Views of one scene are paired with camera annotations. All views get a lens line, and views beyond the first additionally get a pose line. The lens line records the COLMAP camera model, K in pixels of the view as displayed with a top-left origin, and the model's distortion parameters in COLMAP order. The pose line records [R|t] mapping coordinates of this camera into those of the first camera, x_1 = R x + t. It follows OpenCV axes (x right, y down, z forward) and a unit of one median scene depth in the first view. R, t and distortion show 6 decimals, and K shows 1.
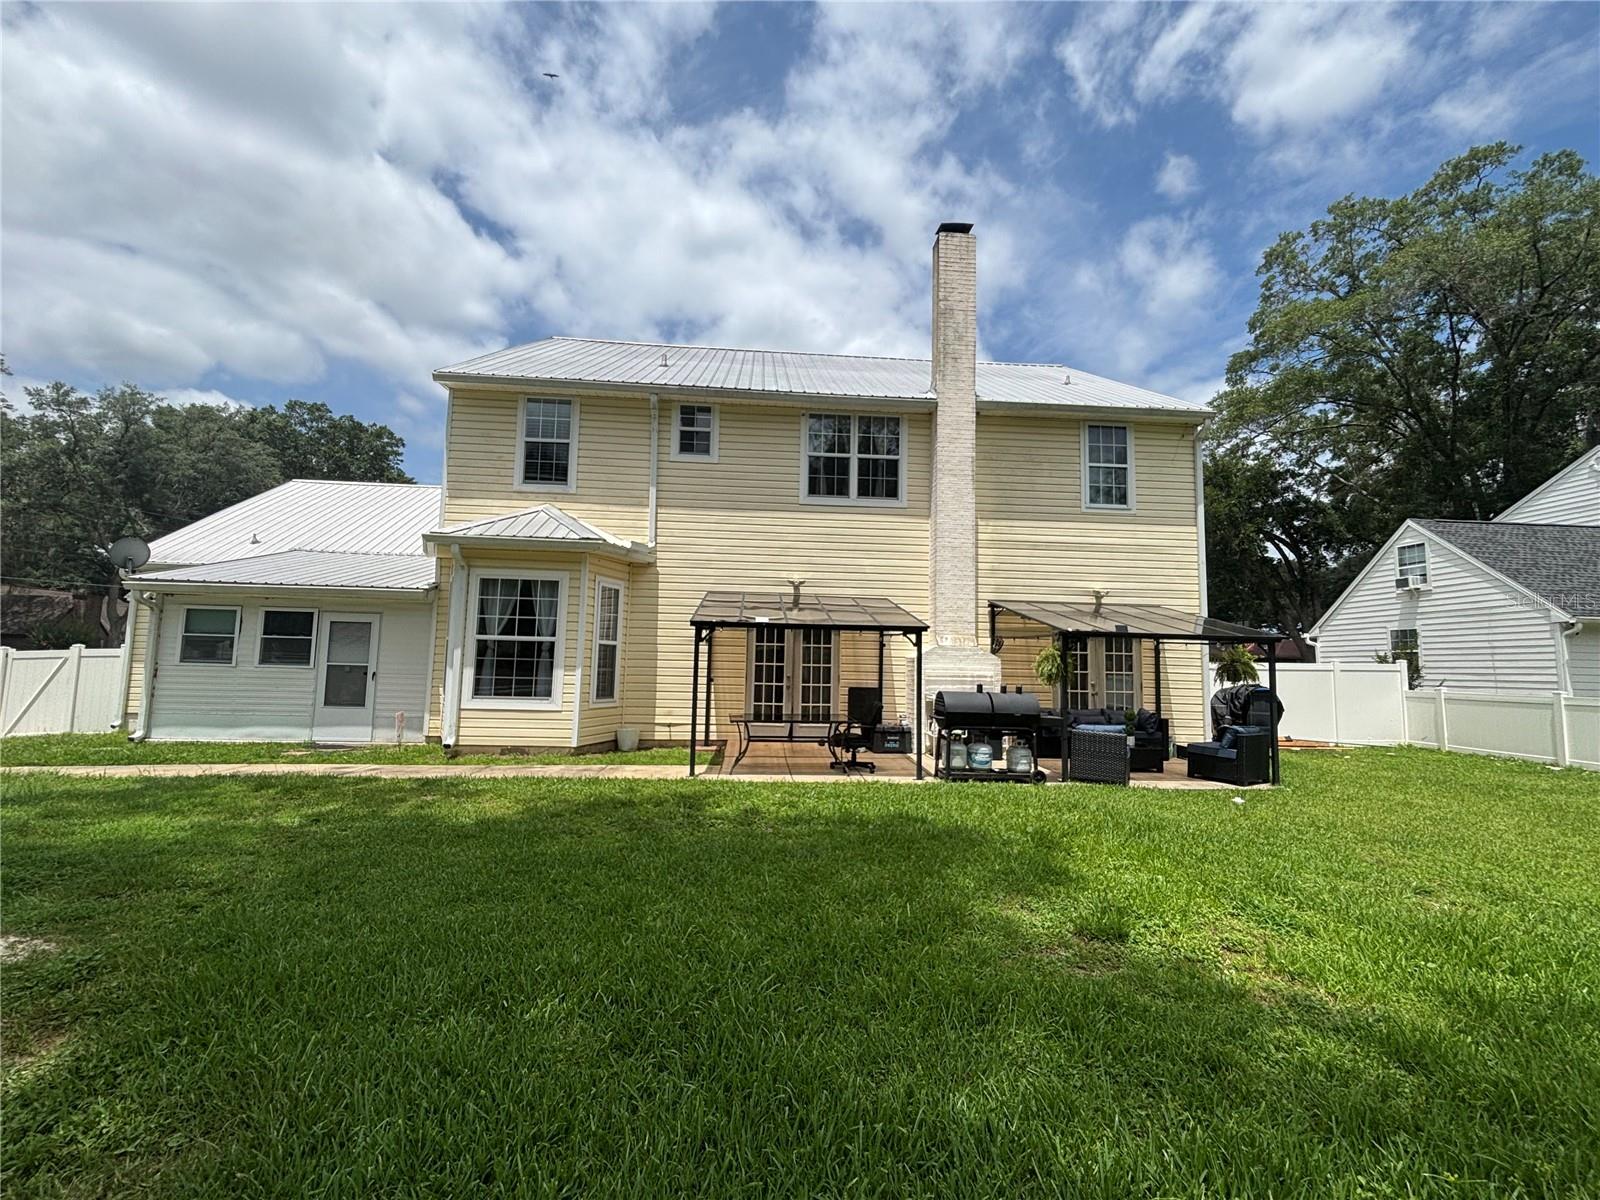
lens RADIAL K [[708.0, 0, 800.0], [0, 708.0, 600.0], [0, 0, 1]] dist [0.015662, -0.000379]
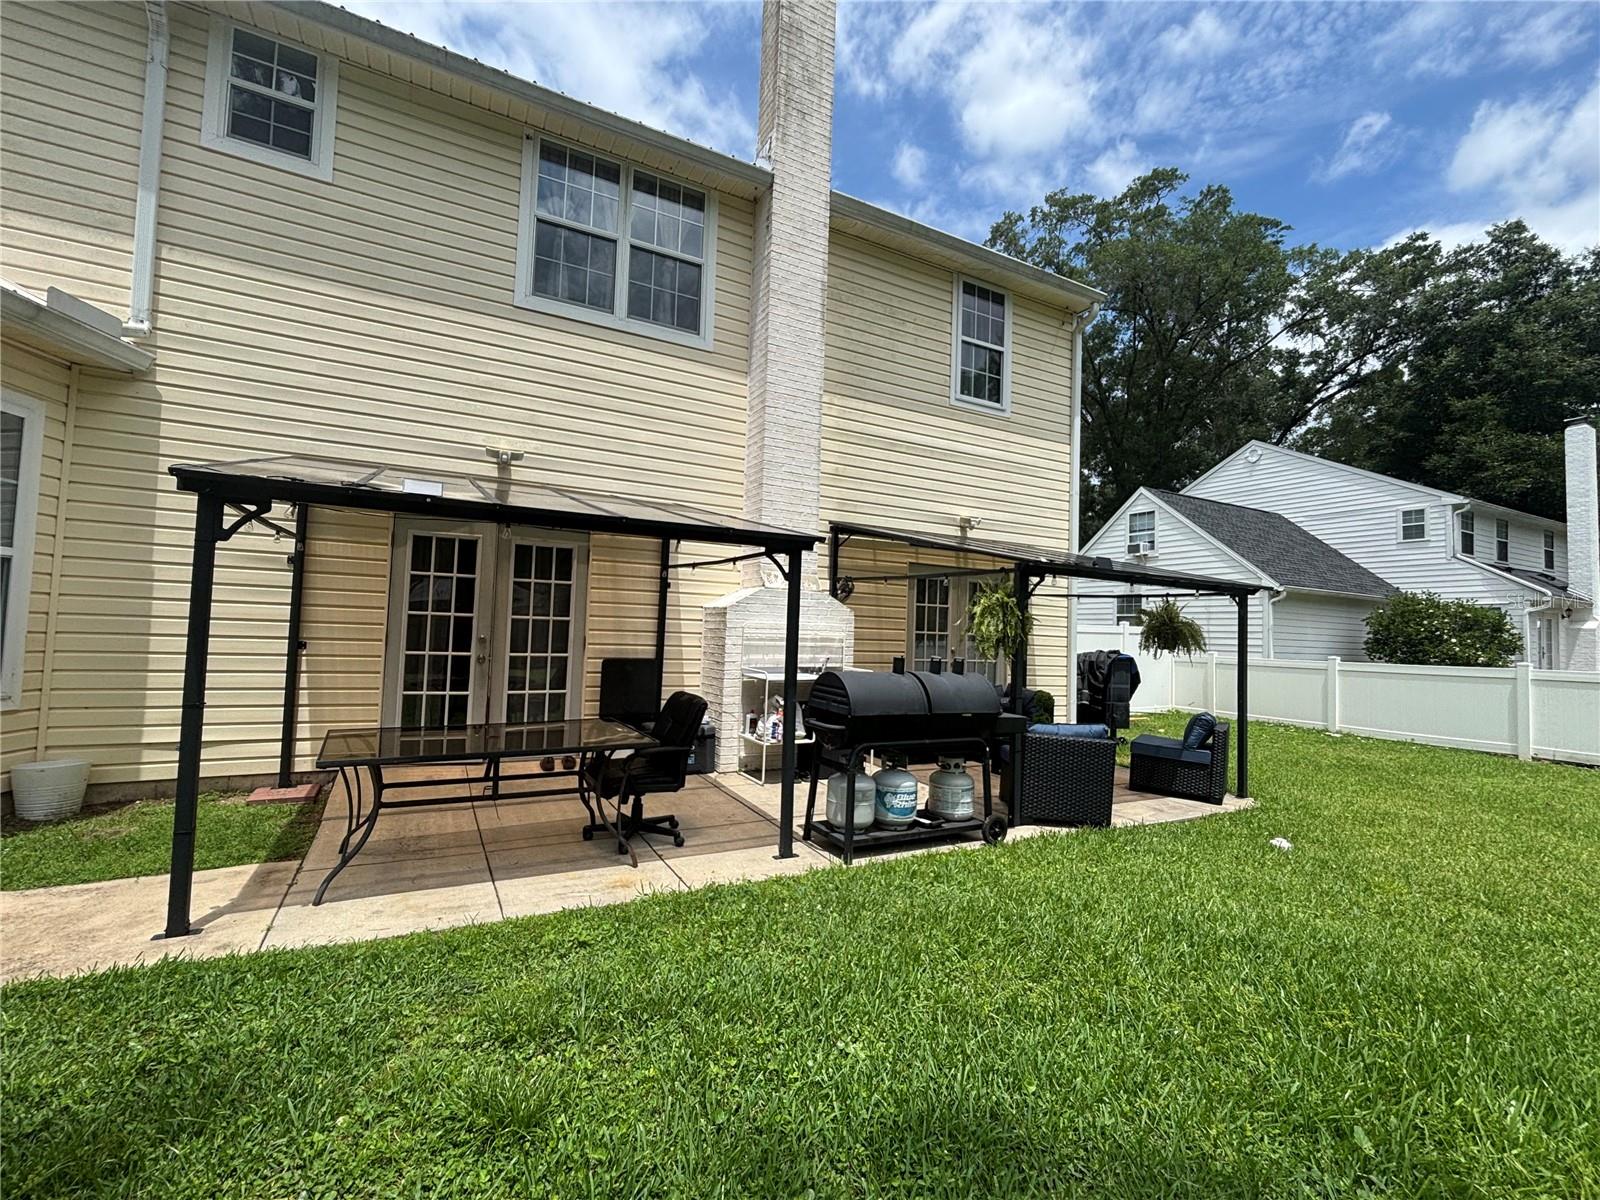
lens RADIAL K [[710.8, 0, 800.0], [0, 710.8, 600.0], [0, 0, 1]] dist [-0.000268, -0.000494]
pose [[0.910684, 0.027939, 0.412159, -0.018996], [-0.051479, 0.997609, 0.046119, 0.043615], [-0.409884, -0.063218, 0.909944, 0.428484]]
